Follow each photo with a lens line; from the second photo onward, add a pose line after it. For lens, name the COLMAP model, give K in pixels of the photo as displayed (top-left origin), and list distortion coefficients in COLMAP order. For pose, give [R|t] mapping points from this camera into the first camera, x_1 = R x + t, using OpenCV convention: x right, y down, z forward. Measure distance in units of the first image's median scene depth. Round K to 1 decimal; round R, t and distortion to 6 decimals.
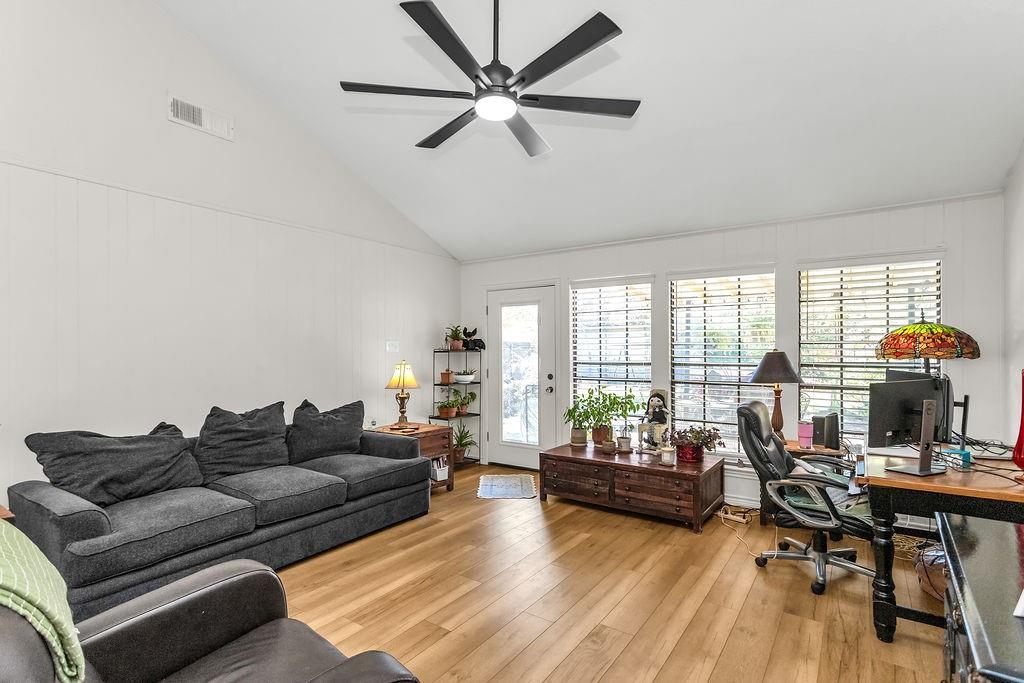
lens RADIAL K [[498.6, 0, 516.0], [0, 498.6, 348.7], [0, 0, 1]] dist [0.014454, 0.000089]
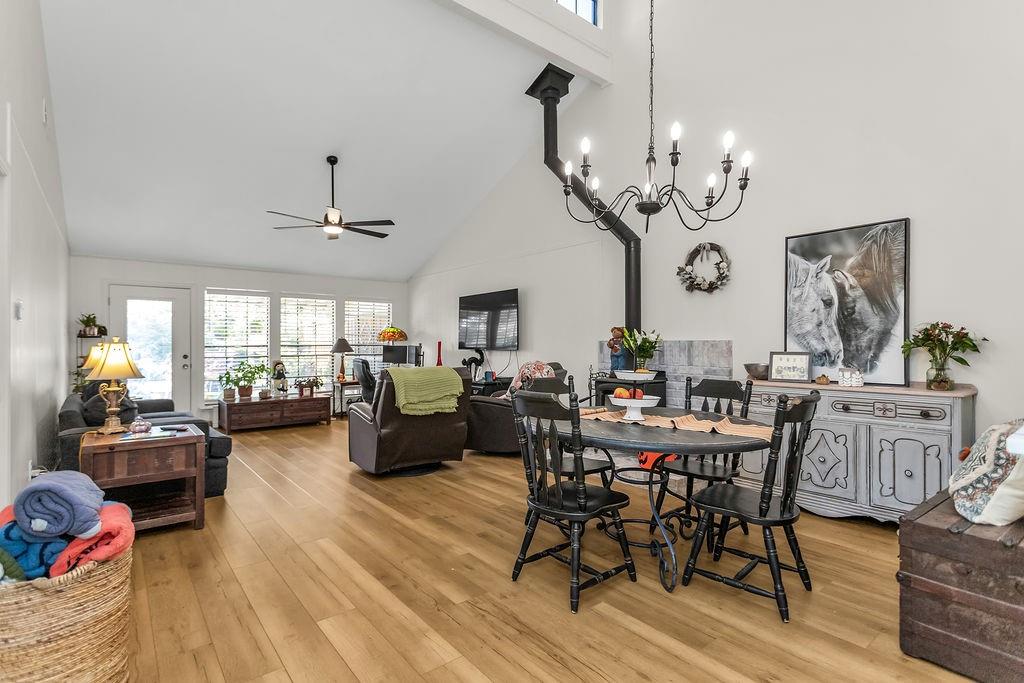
lens RADIAL K [[498.6, 0, 516.0], [0, 498.6, 348.7], [0, 0, 1]] dist [0.014454, 0.000089]
pose [[0.269630, -0.007778, 0.962932, -1.148585], [0.003014, 0.999969, 0.007234, 0.031898], [-0.962959, 0.000952, 0.269646, -0.251033]]
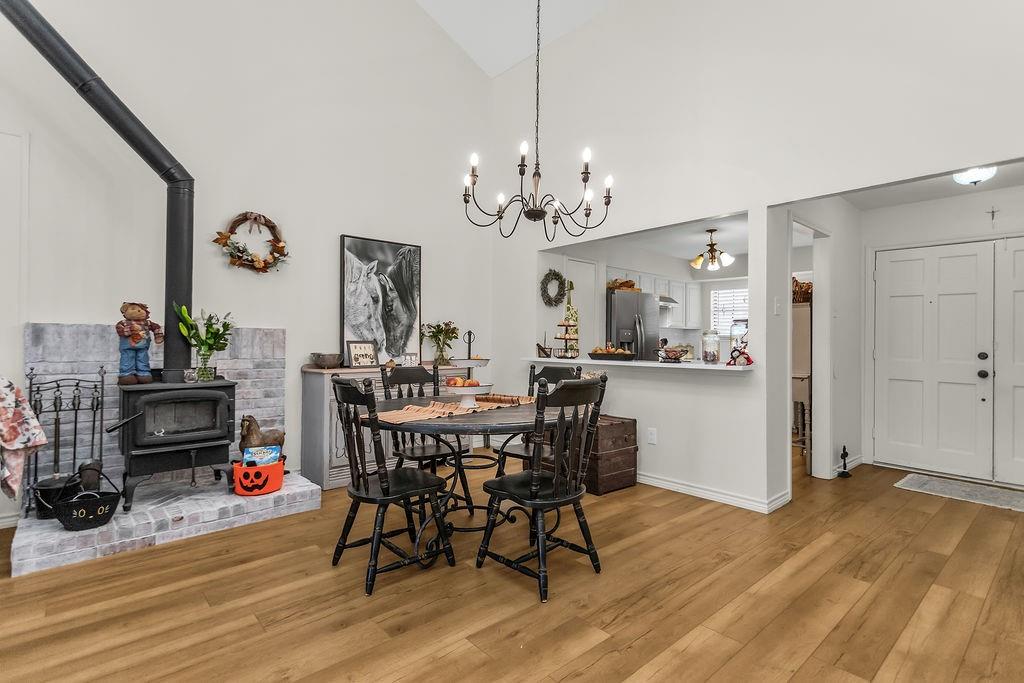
lens RADIAL K [[511.5, 0, 499.5], [0, 511.5, 328.3], [0, 0, 1]] dist [0.001462, -0.000036]
pose [[-0.969280, 0.001585, 0.245954, -0.681520], [-0.003750, 0.999768, -0.021223, 0.040962], [-0.245930, -0.021493, -0.969049, 0.415022]]
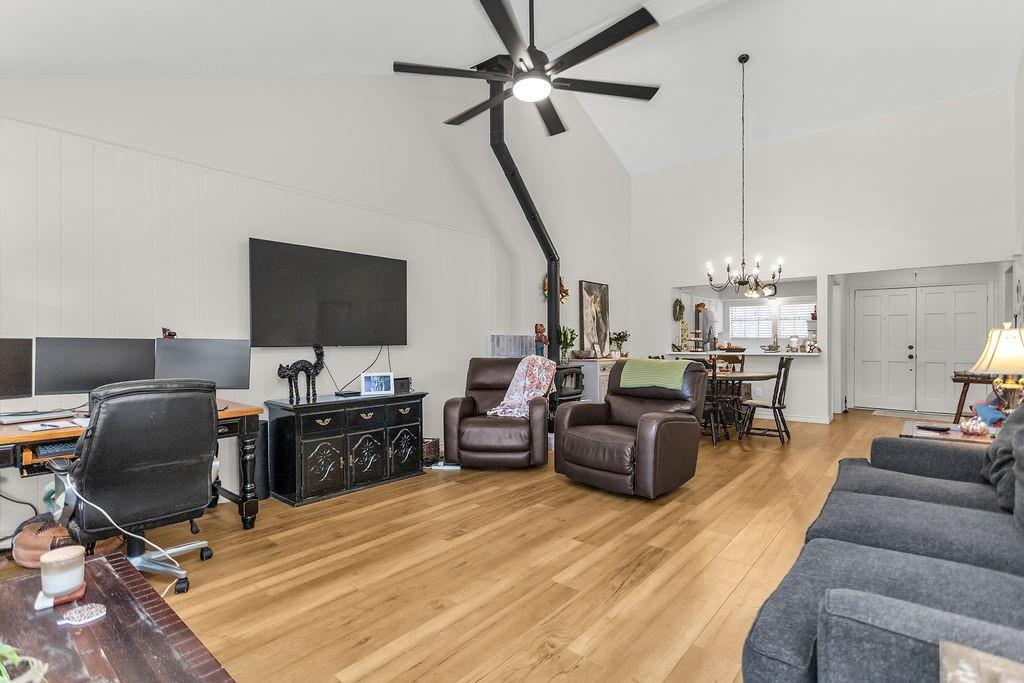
lens RADIAL K [[490.5, 0, 512.0], [0, 490.5, 341.5], [0, 0, 1]] dist [0.001615, -0.000256]
pose [[-0.996093, 0.007446, 0.087993, -0.048872], [0.007237, 0.999970, -0.002700, 0.042547], [-0.088011, -0.002052, -0.996117, 1.151382]]
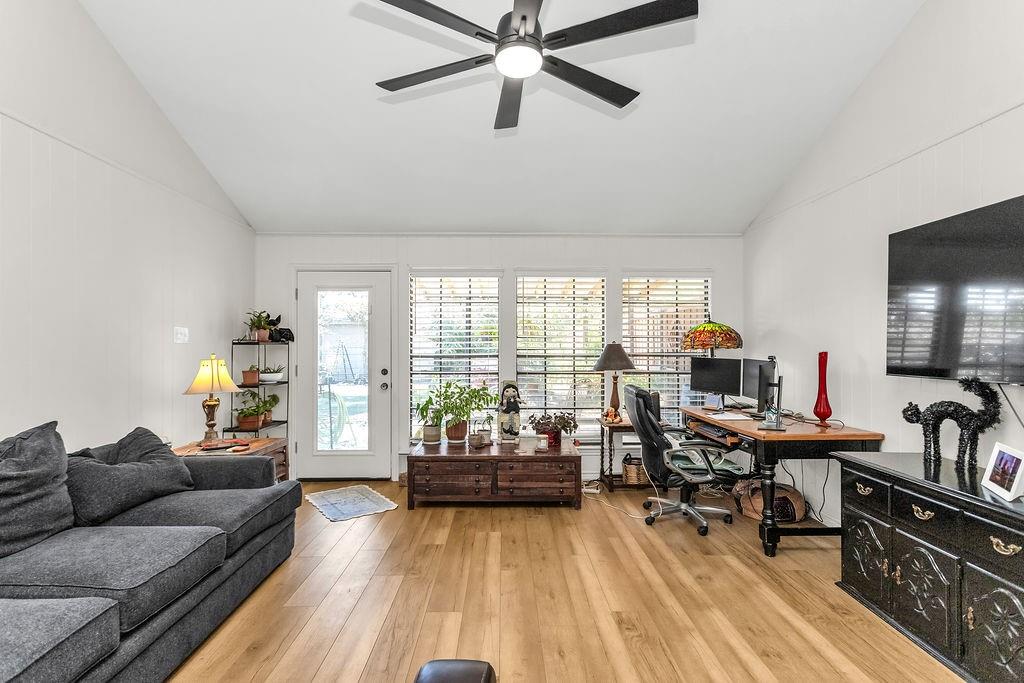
lens RADIAL K [[490.5, 0, 512.0], [0, 490.5, 341.5], [0, 0, 1]] dist [0.001615, -0.000256]
pose [[0.810691, 0.008840, 0.585408, -0.306453], [-0.002700, 0.999932, -0.011361, 0.012605], [-0.585469, 0.007630, 0.810659, 0.172434]]
